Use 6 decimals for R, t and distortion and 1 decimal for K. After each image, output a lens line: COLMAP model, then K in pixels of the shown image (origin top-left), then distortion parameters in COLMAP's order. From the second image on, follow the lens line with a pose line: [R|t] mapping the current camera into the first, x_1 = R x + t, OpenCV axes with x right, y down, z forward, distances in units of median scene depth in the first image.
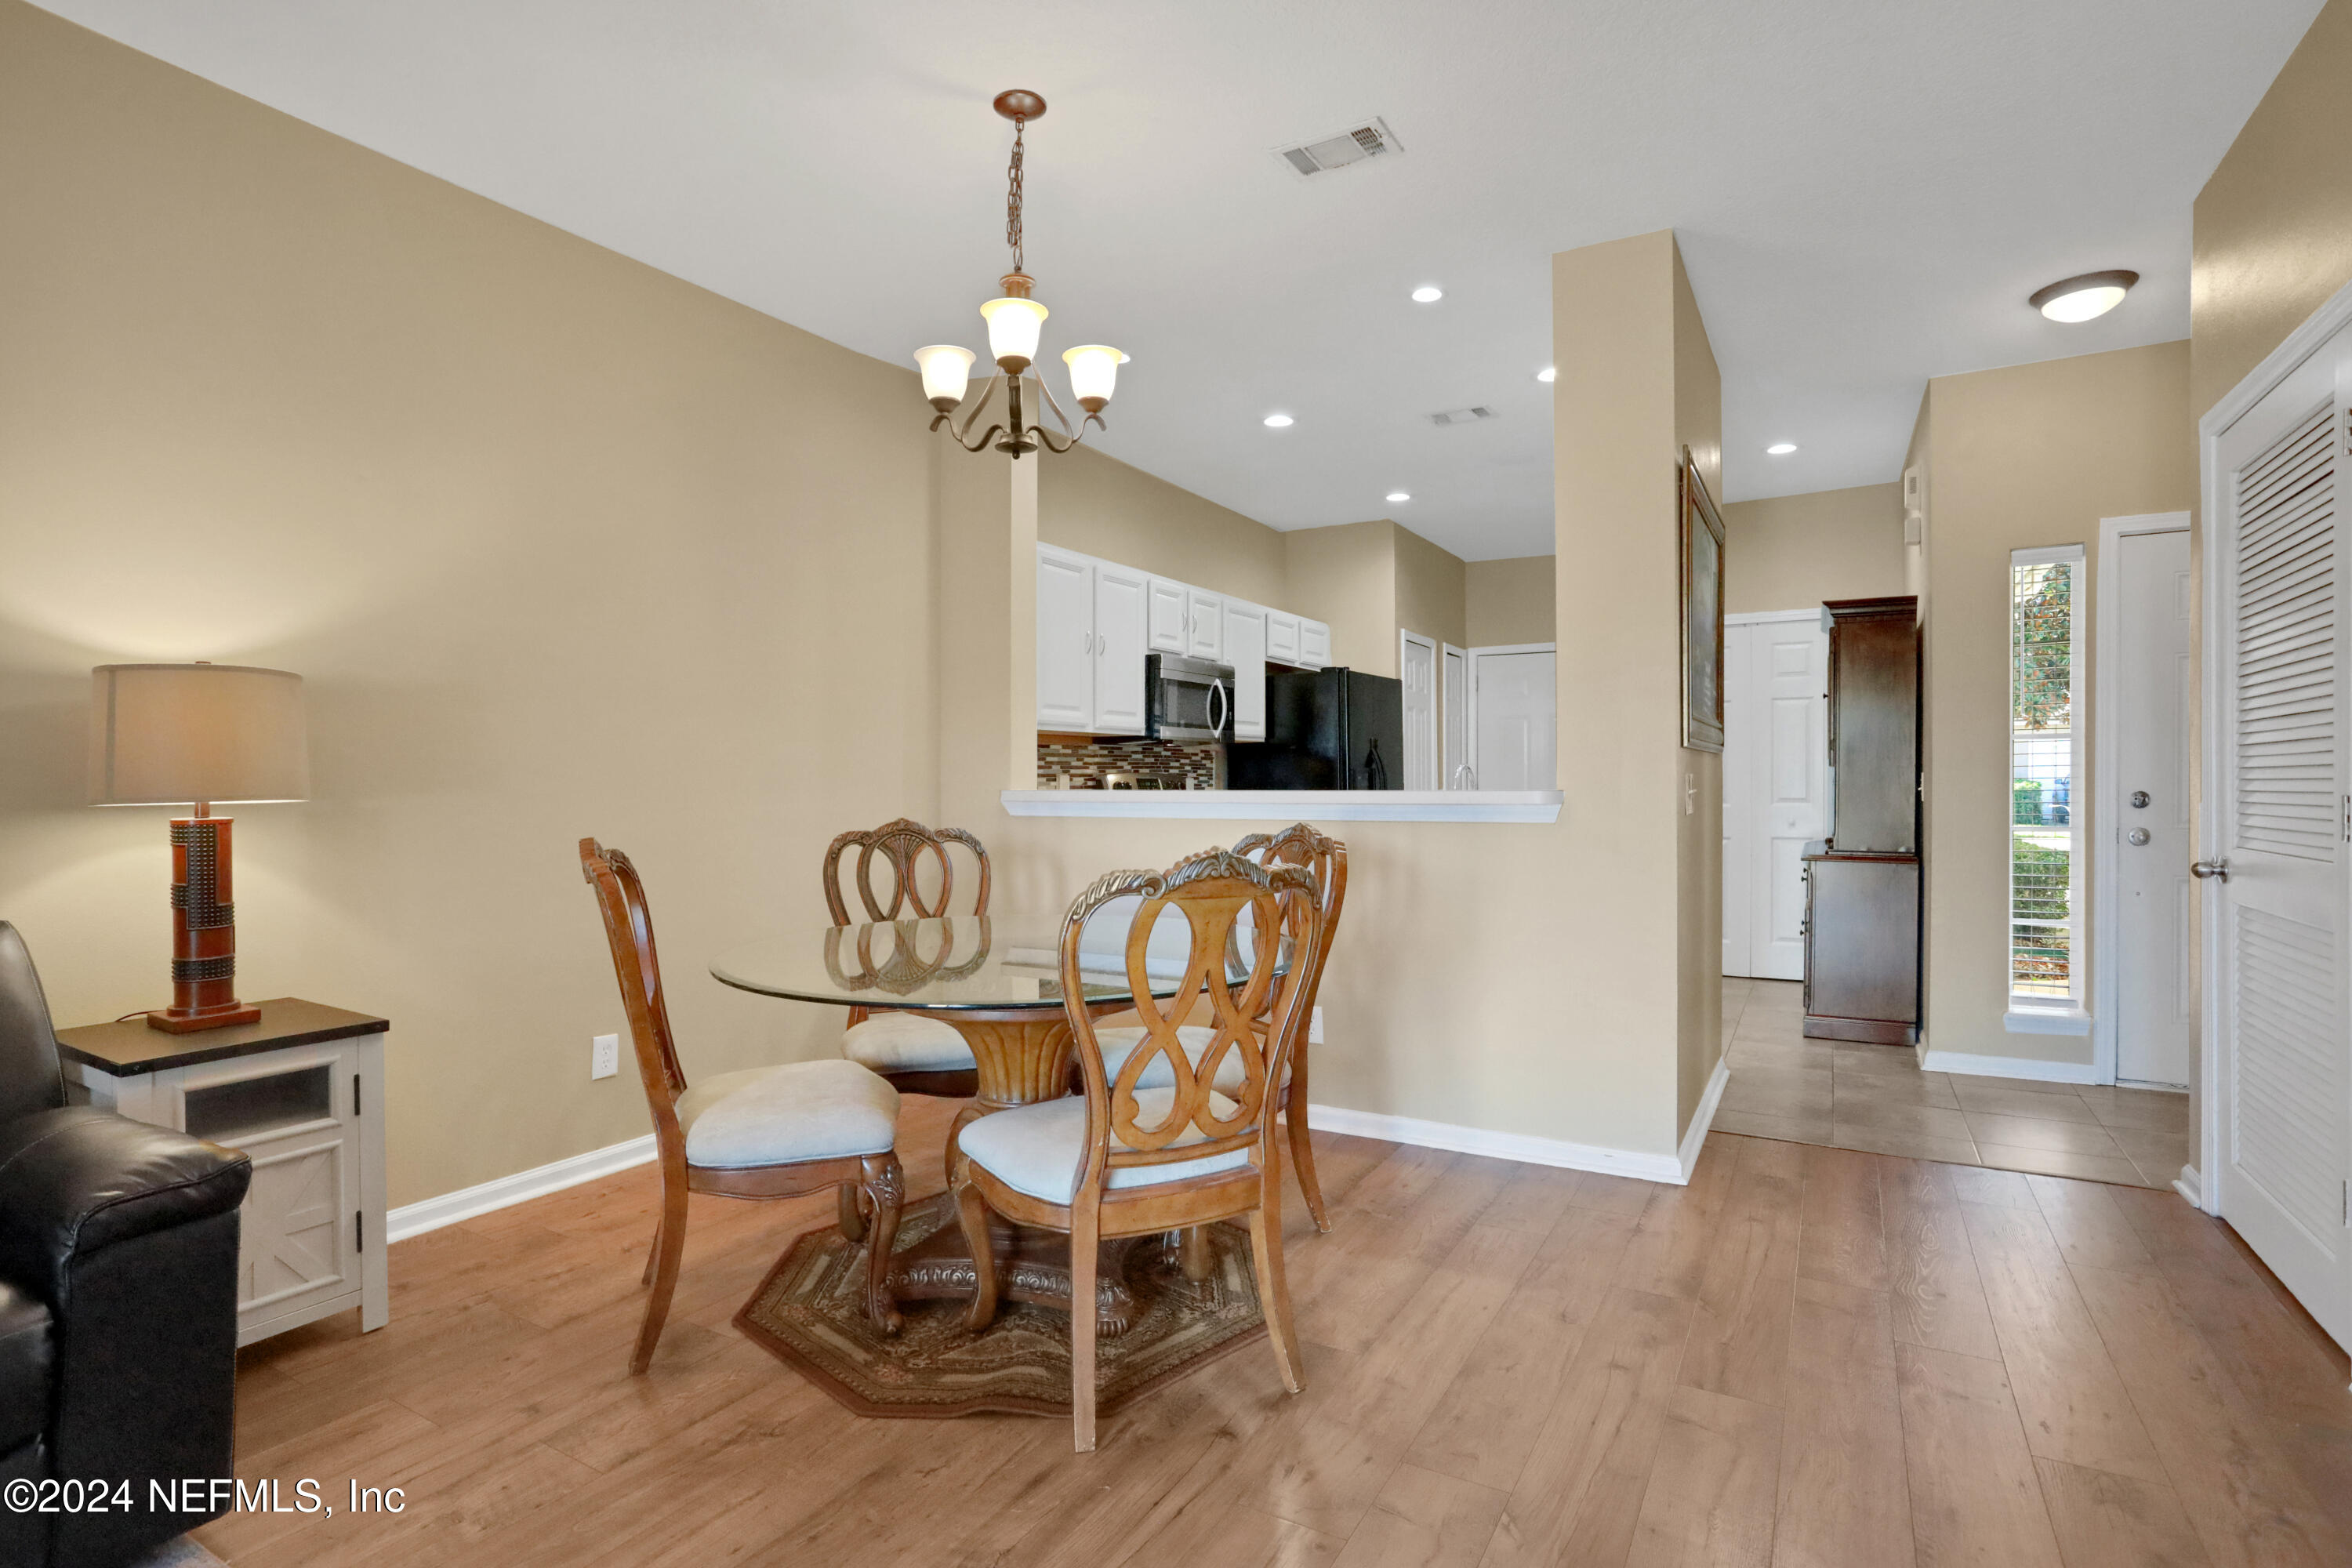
lens RADIAL K [[1166.6, 0, 1126.2], [0, 1166.6, 776.5], [0, 0, 1]] dist [-0.053828, 0.014703]
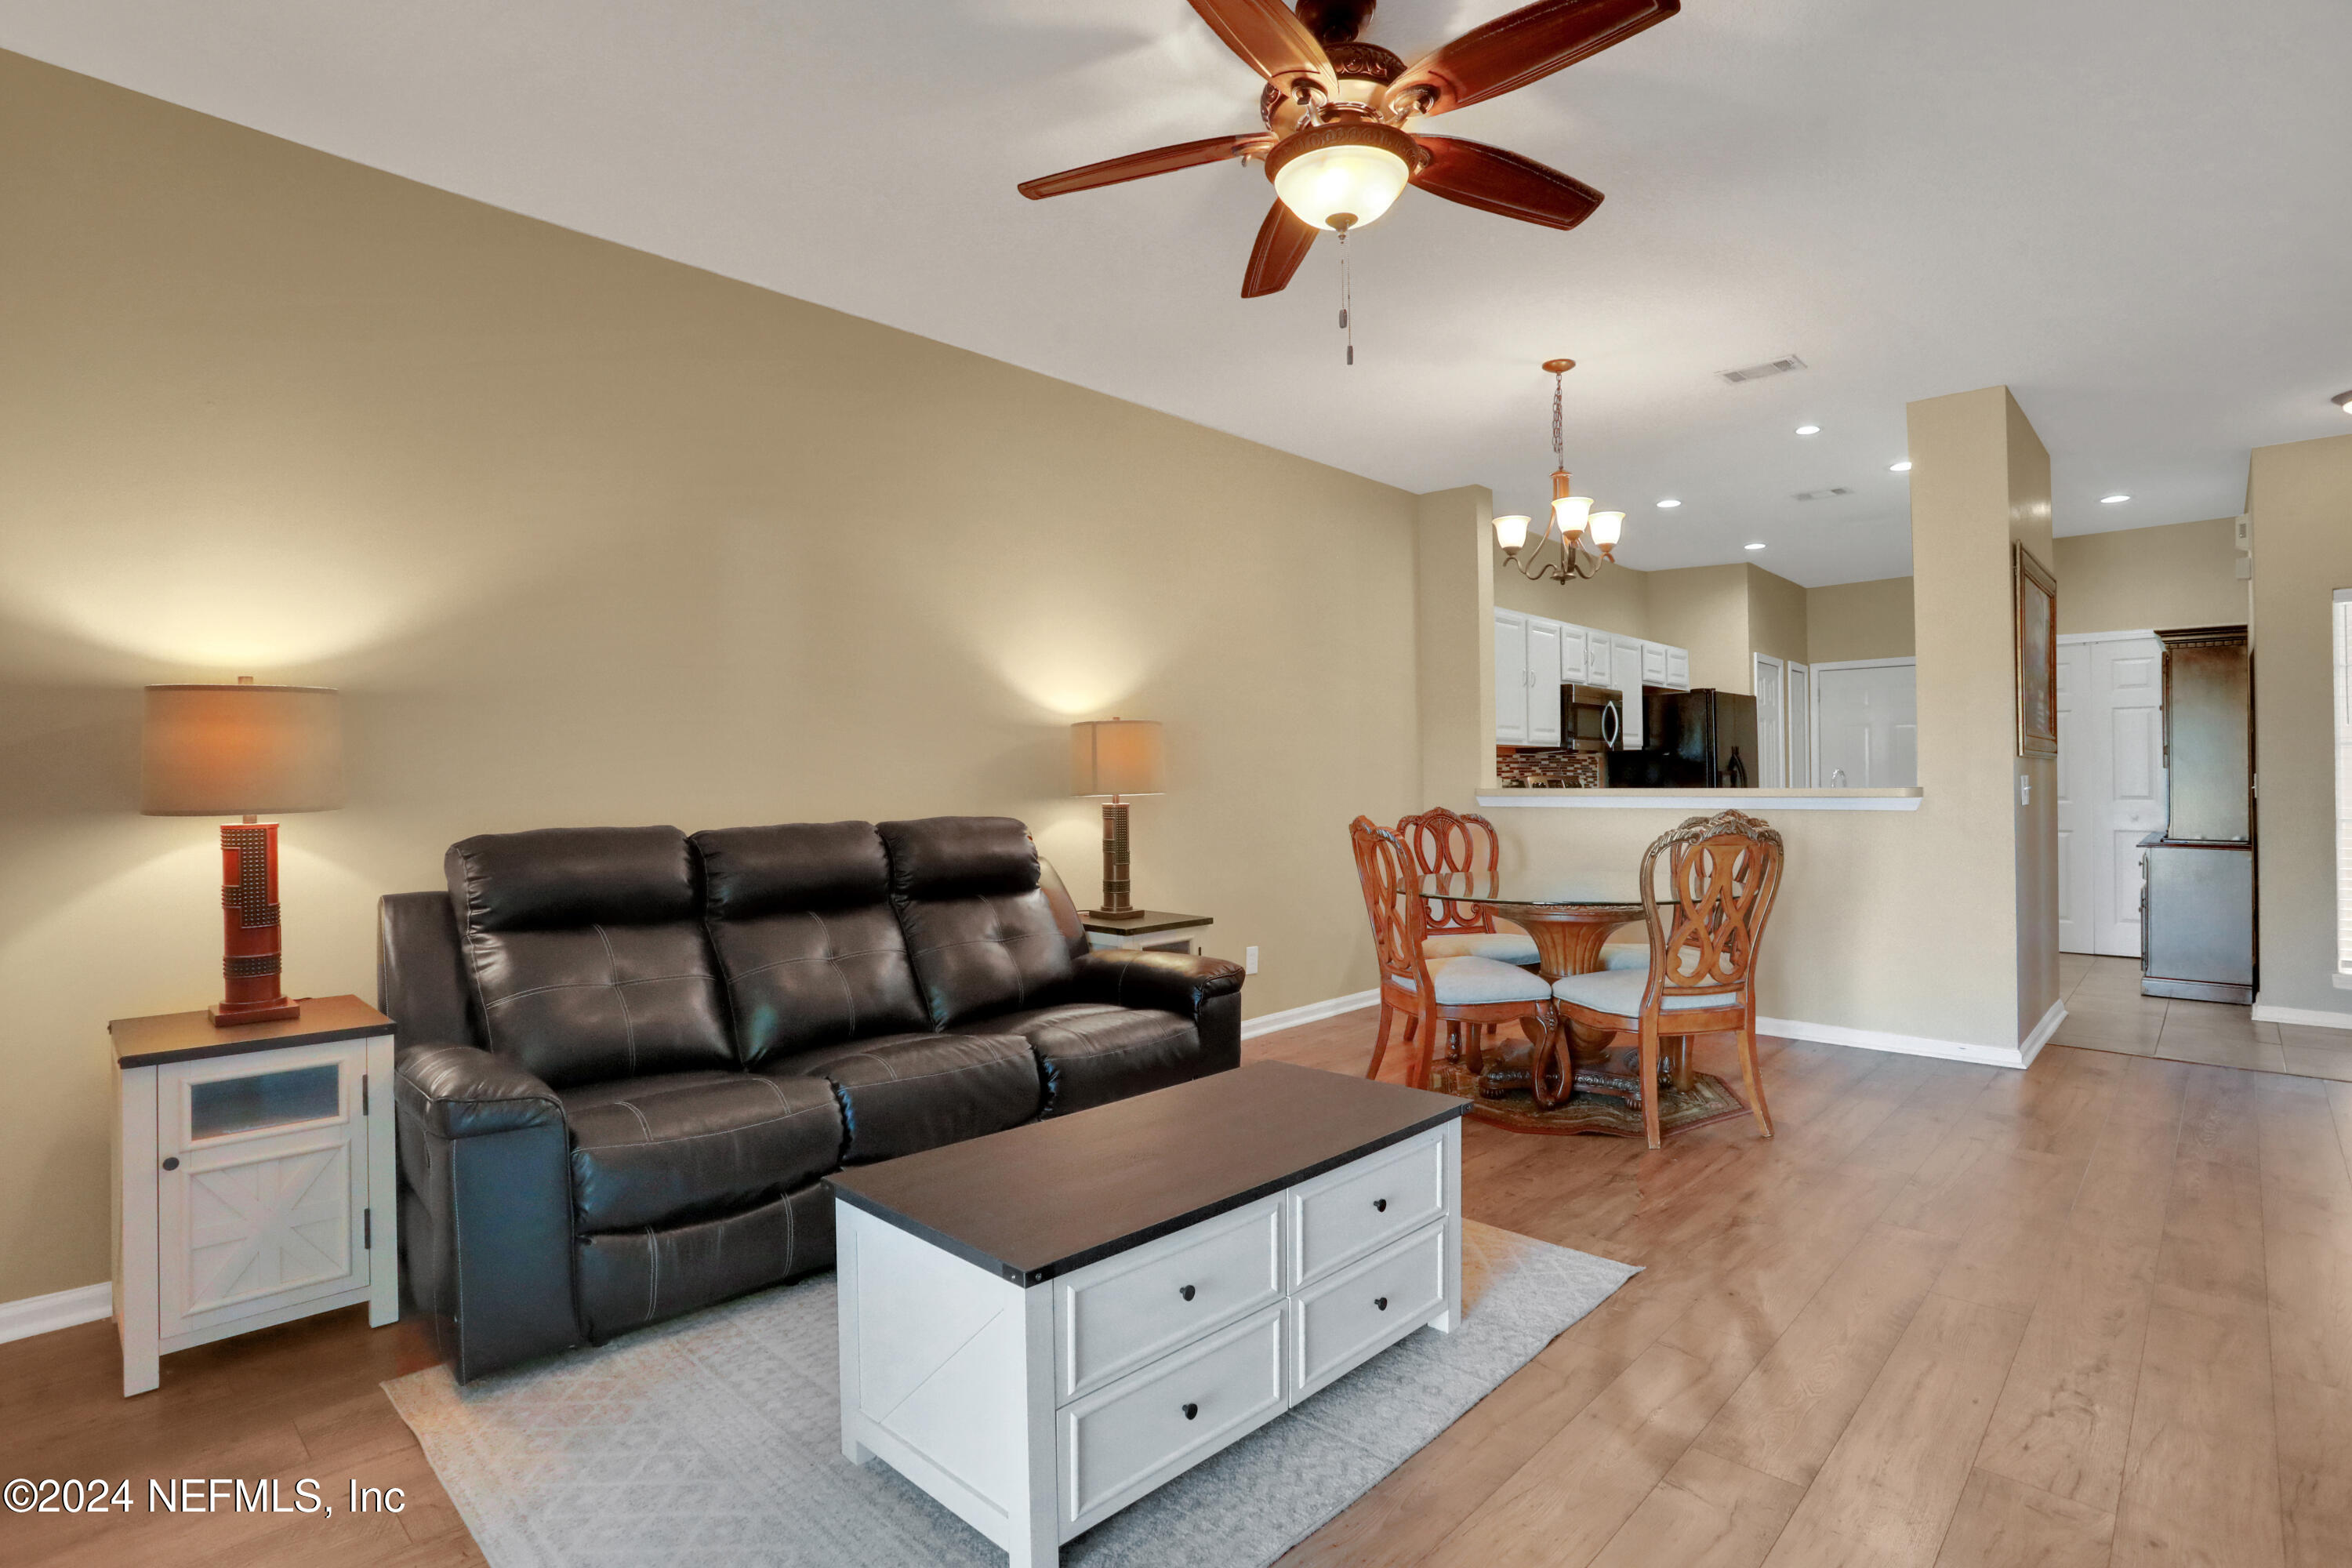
lens RADIAL K [[1166.6, 0, 1126.2], [0, 1166.6, 776.5], [0, 0, 1]] dist [-0.053828, 0.014703]
pose [[0.976012, -0.007915, -0.217575, -0.178020], [0.007349, 0.999967, -0.003409, -0.000922], [0.217595, 0.001728, 0.976038, -0.377071]]
